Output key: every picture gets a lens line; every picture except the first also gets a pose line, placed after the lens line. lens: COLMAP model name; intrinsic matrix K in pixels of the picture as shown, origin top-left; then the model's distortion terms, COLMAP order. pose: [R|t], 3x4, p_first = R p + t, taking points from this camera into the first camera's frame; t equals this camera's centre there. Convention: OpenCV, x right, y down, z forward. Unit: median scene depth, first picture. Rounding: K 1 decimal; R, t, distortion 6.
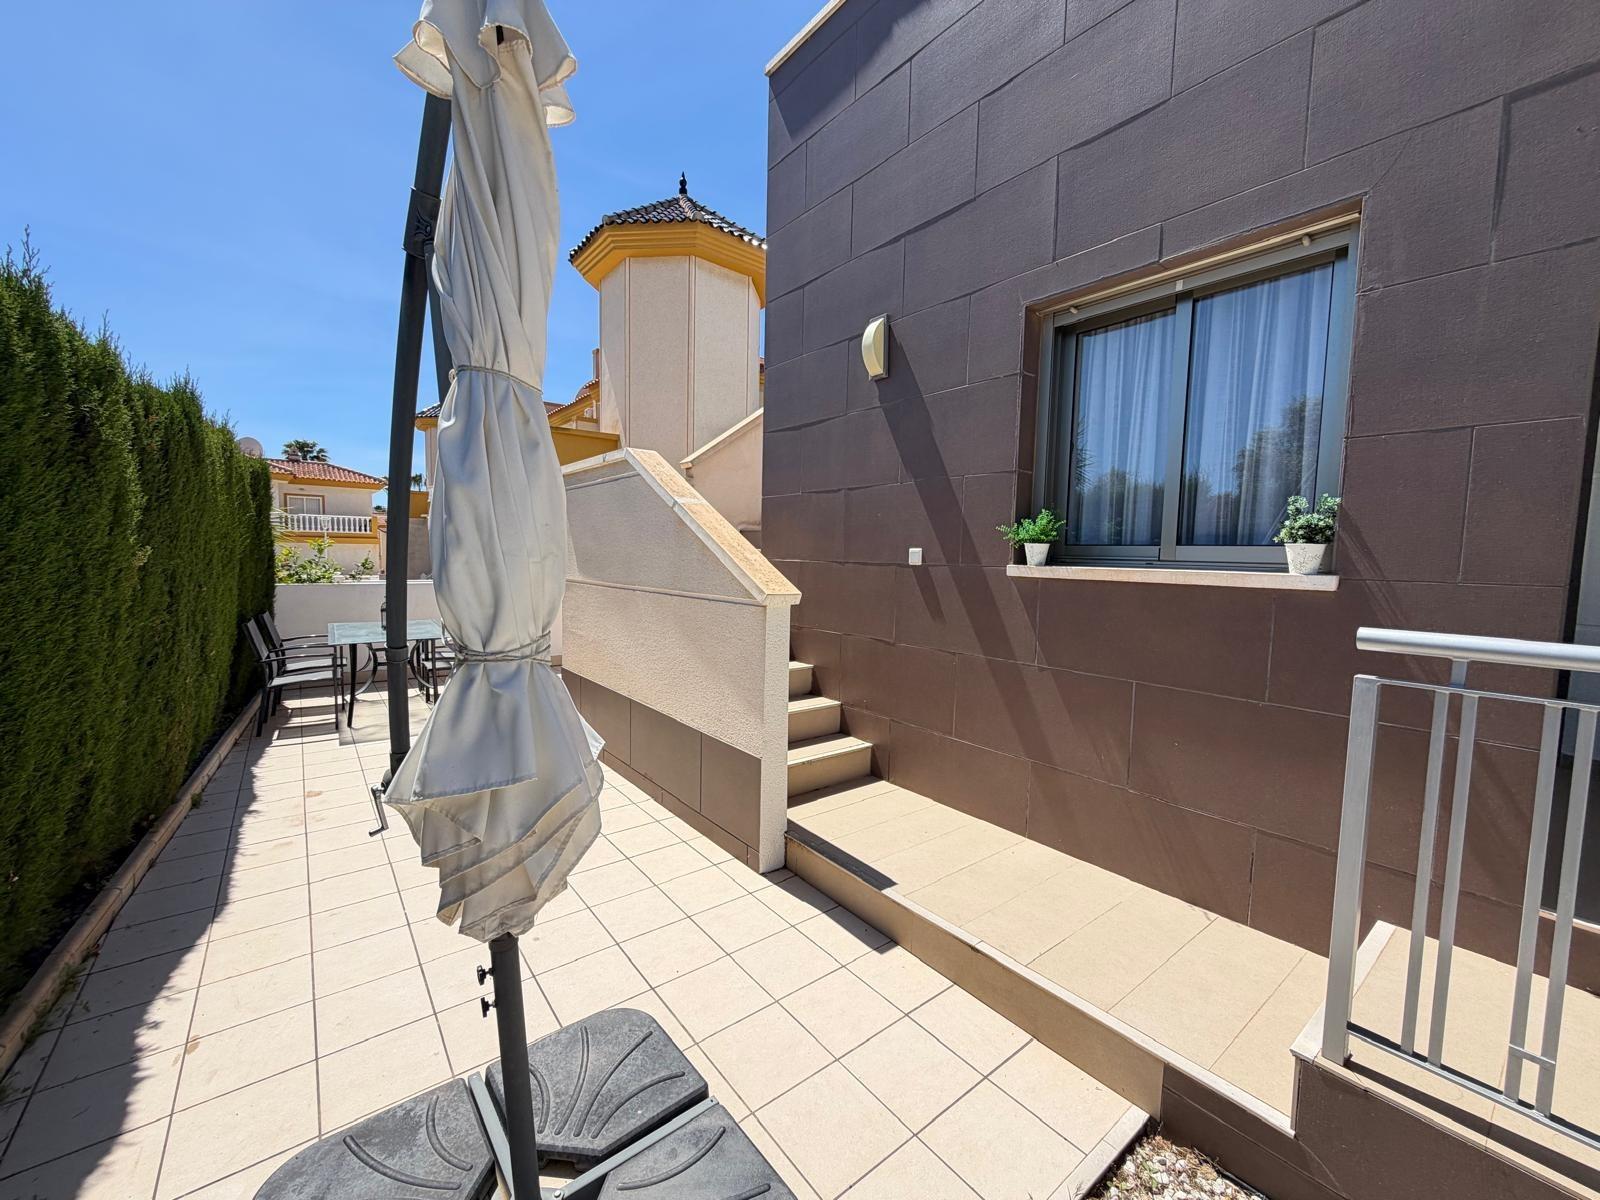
lens RADIAL K [[634.5, 0, 795.7], [0, 634.5, 598.8], [0, 0, 1]] dist [0.001362, -0.000001]
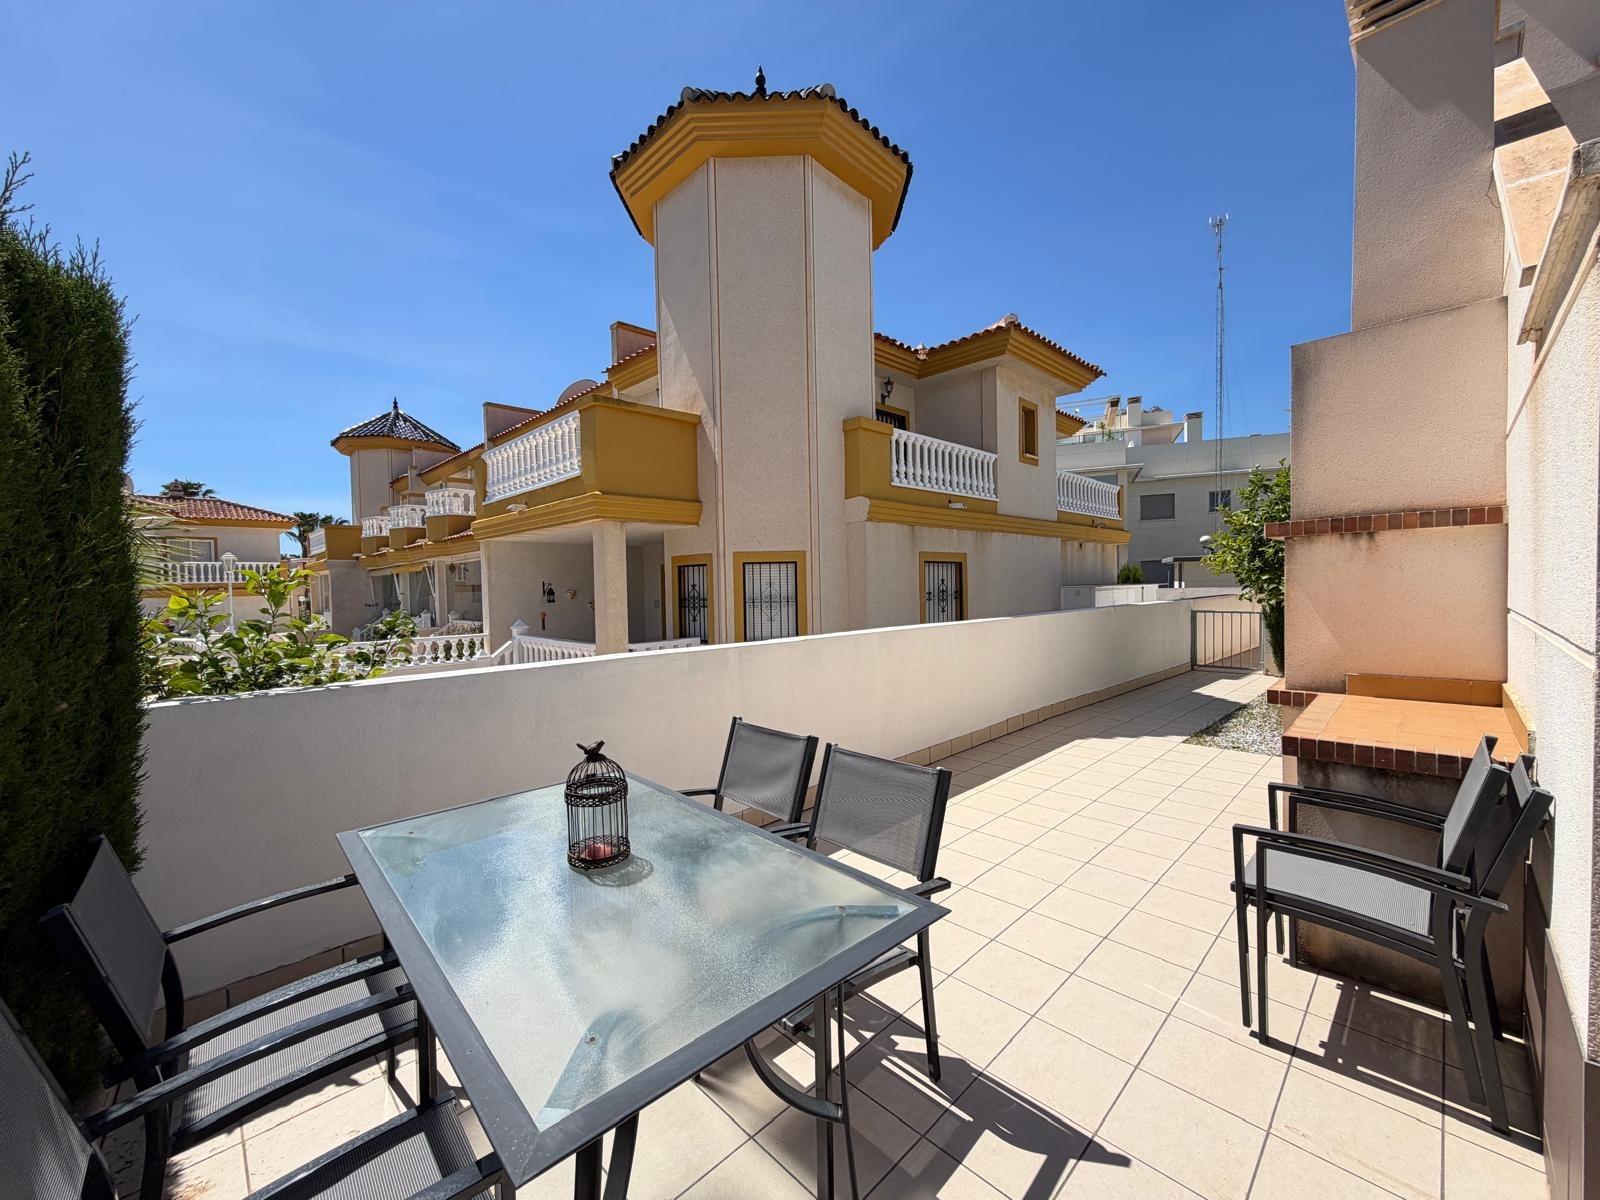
lens RADIAL K [[634.5, 0, 803.4], [0, 634.5, 602.0], [0, 0, 1]] dist [0.001362, -0.000001]
pose [[0.992563, -0.046865, 0.112352, -0.253080], [0.051876, 0.997766, -0.042096, -0.021275], [-0.110128, 0.047611, 0.992776, 0.311156]]
